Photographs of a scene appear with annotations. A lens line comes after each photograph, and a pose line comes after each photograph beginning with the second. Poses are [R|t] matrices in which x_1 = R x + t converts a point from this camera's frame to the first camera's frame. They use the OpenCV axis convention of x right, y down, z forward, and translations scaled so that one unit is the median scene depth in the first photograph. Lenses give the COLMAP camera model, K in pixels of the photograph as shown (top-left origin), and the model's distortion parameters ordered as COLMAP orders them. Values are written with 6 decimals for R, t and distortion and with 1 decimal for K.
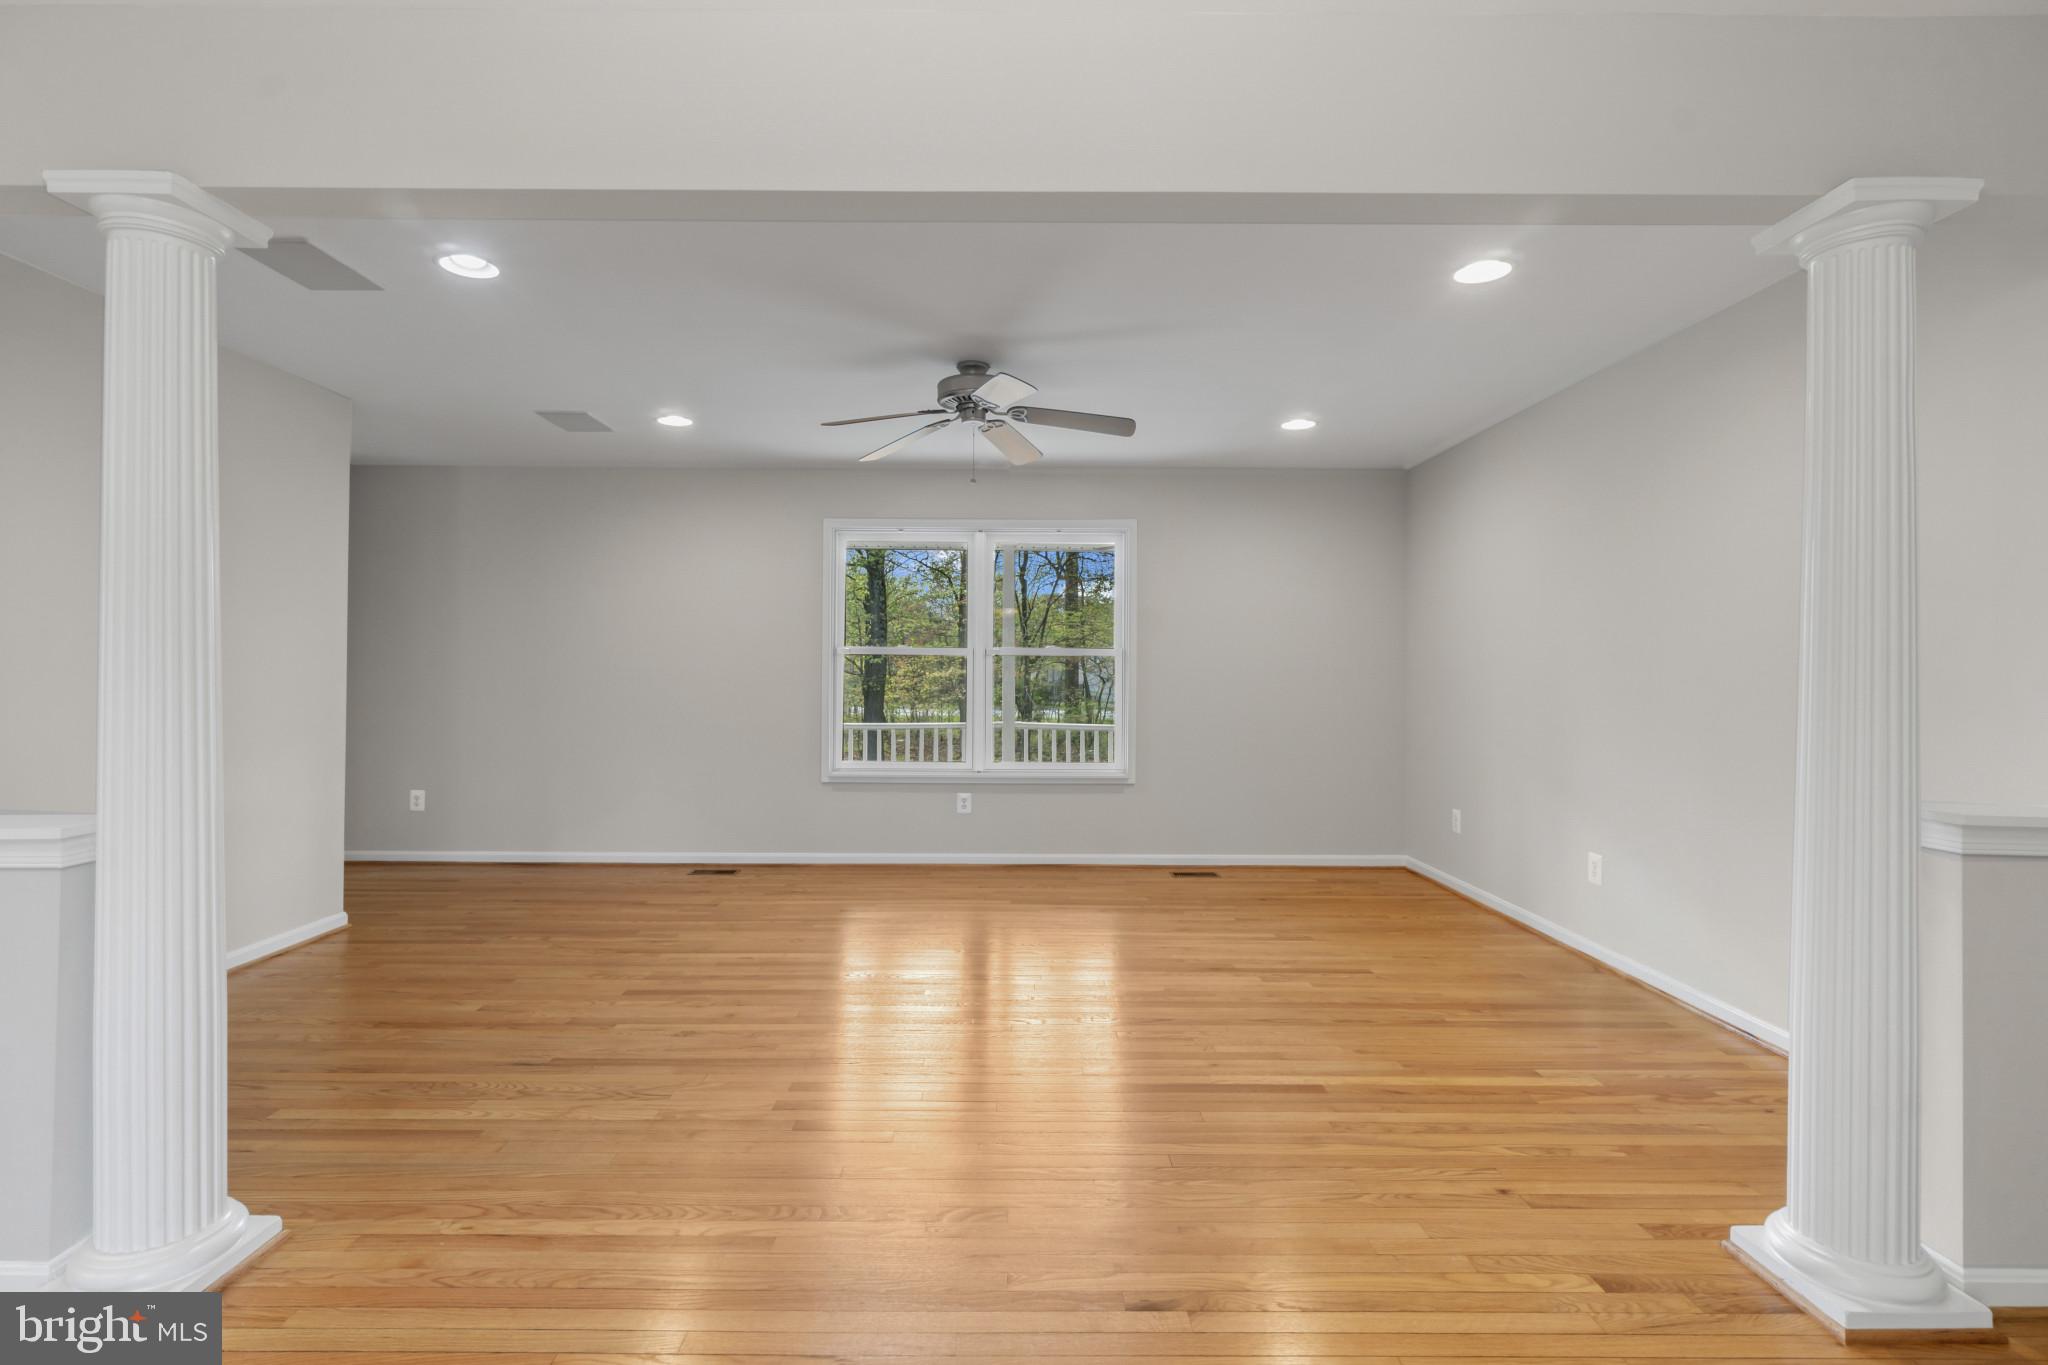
lens RADIAL K [[949.7, 0, 1005.0], [0, 949.7, 662.3], [0, 0, 1]] dist [-0.001005, -0.000233]
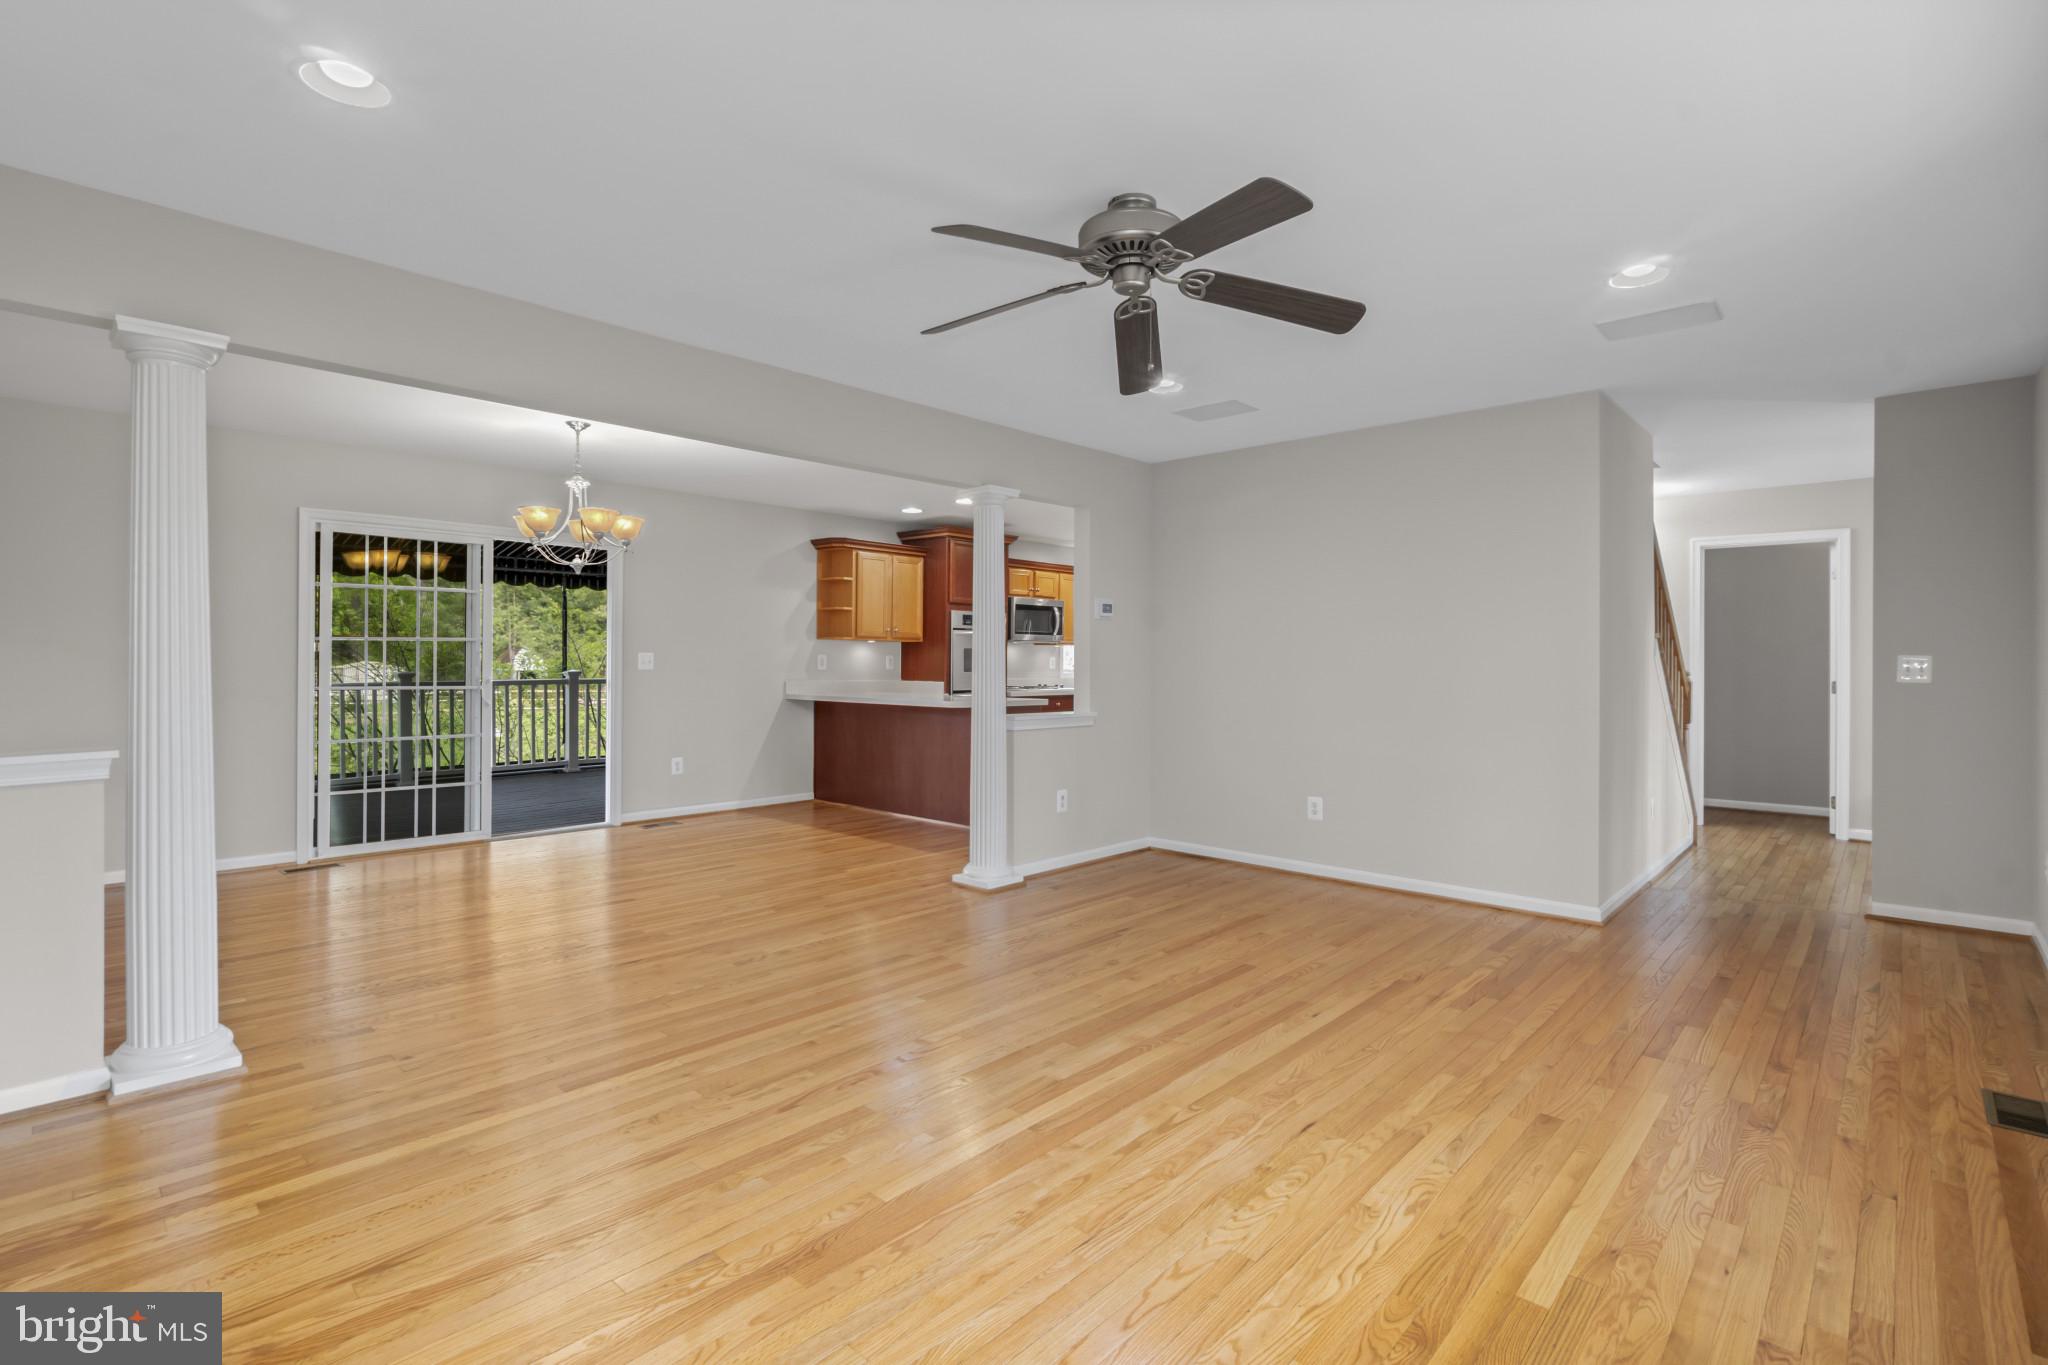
lens RADIAL K [[949.7, 0, 1005.0], [0, 949.7, 662.3], [0, 0, 1]] dist [-0.001005, -0.000233]
pose [[-0.685874, -0.008433, -0.727671, 0.571950], [-0.001340, 0.999946, -0.010325, 0.021216], [0.727719, -0.006107, -0.685848, 1.556684]]
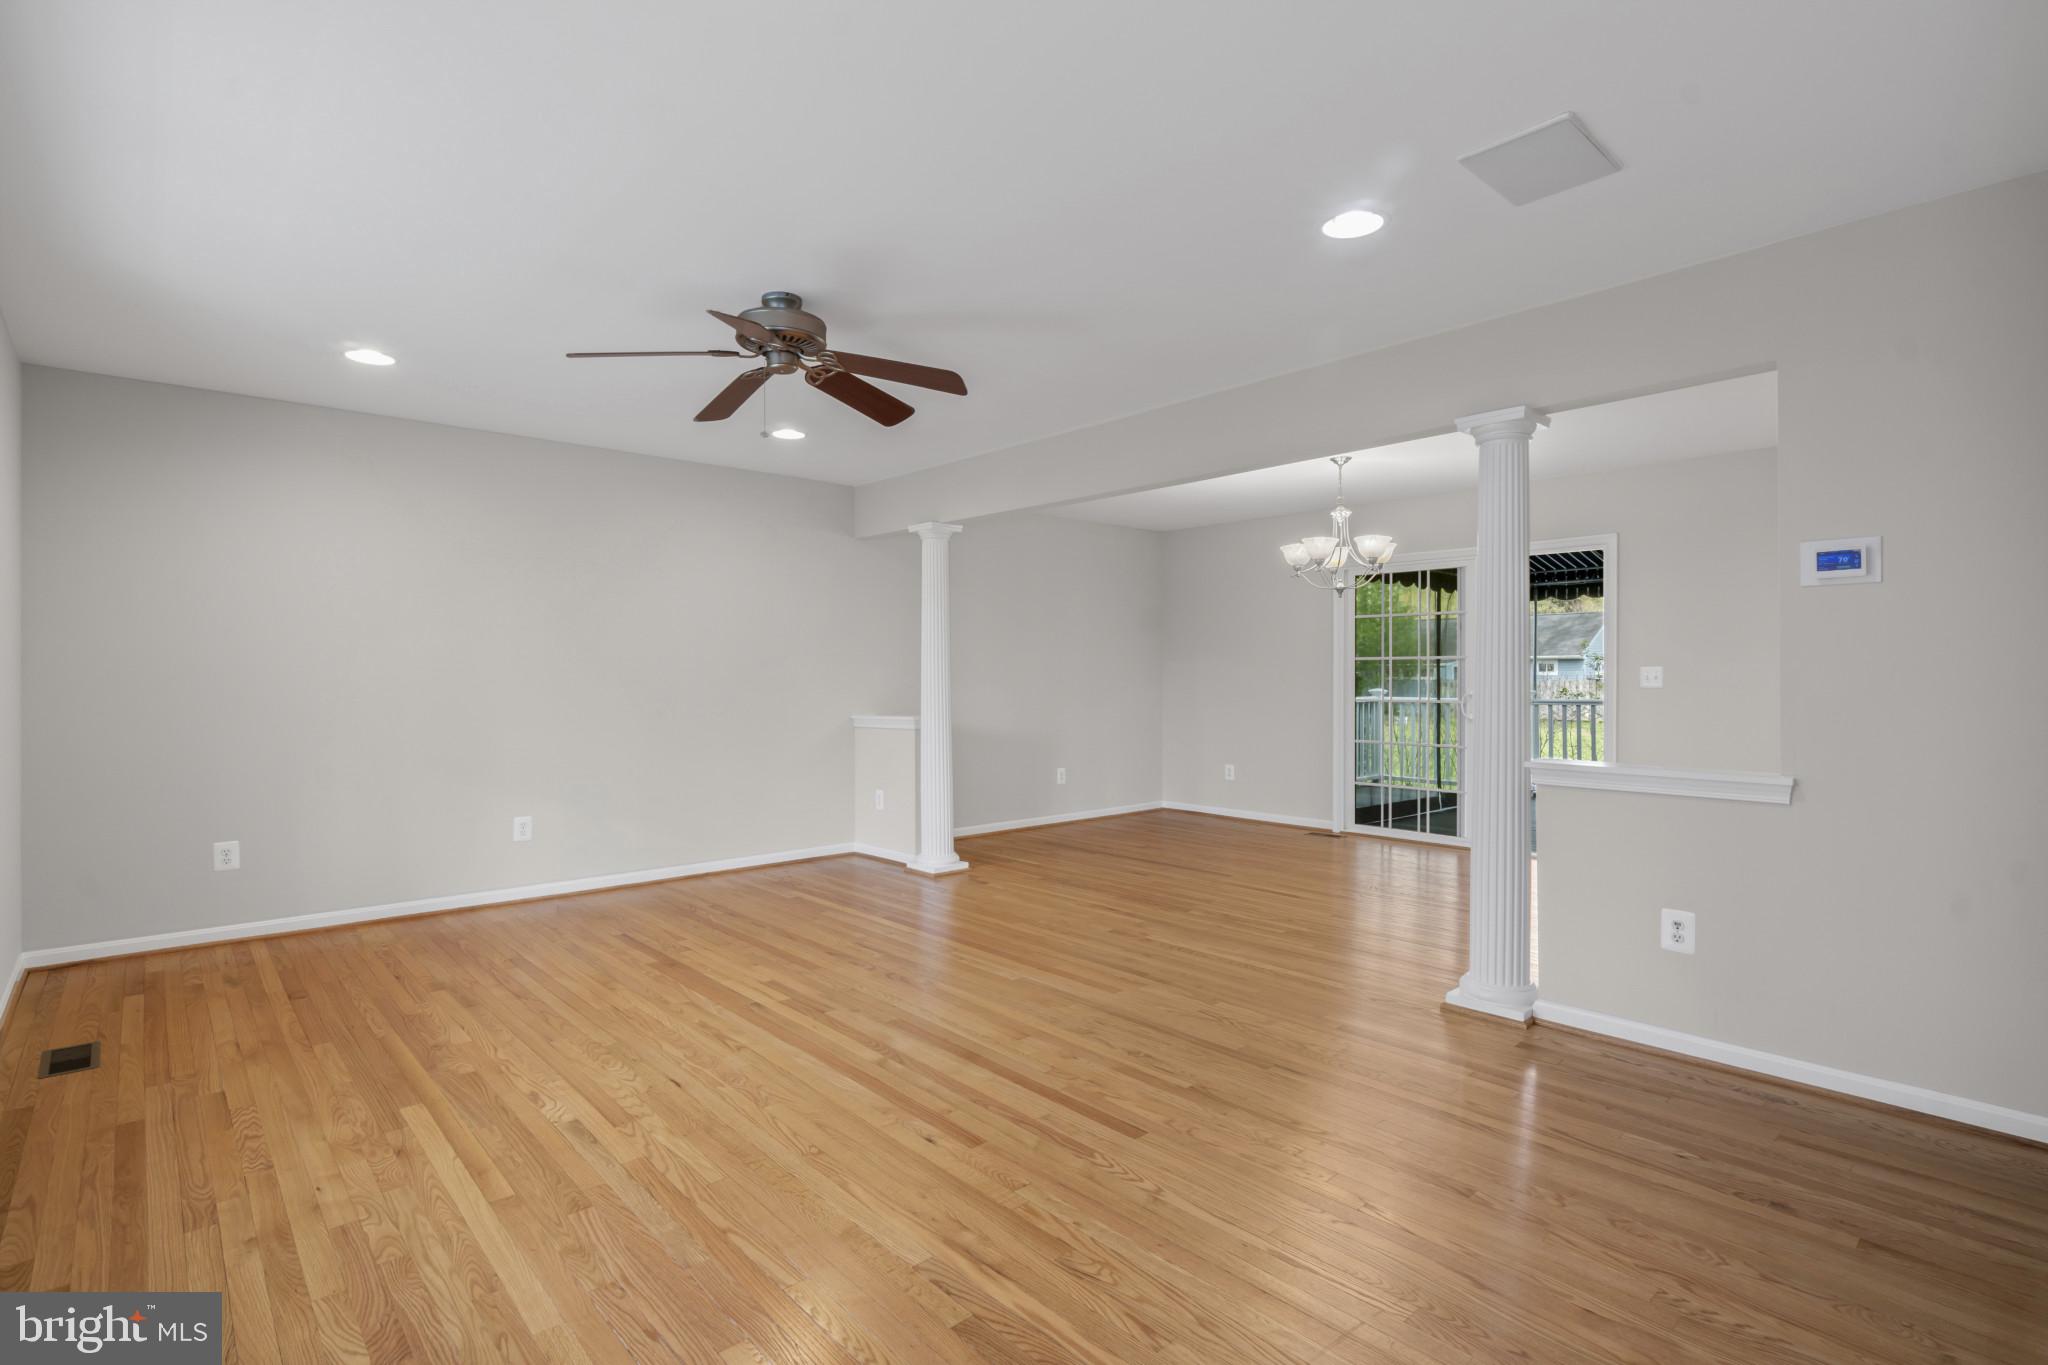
lens RADIAL K [[970.0, 0, 1013.4], [0, 970.0, 679.2], [0, 0, 1]] dist [-0.001177, 0.000158]
pose [[-0.673872, -0.007158, 0.738814, -0.874637], [-0.010175, 0.999948, 0.000407, 0.013476], [-0.738778, -0.007243, -0.673909, 1.579401]]
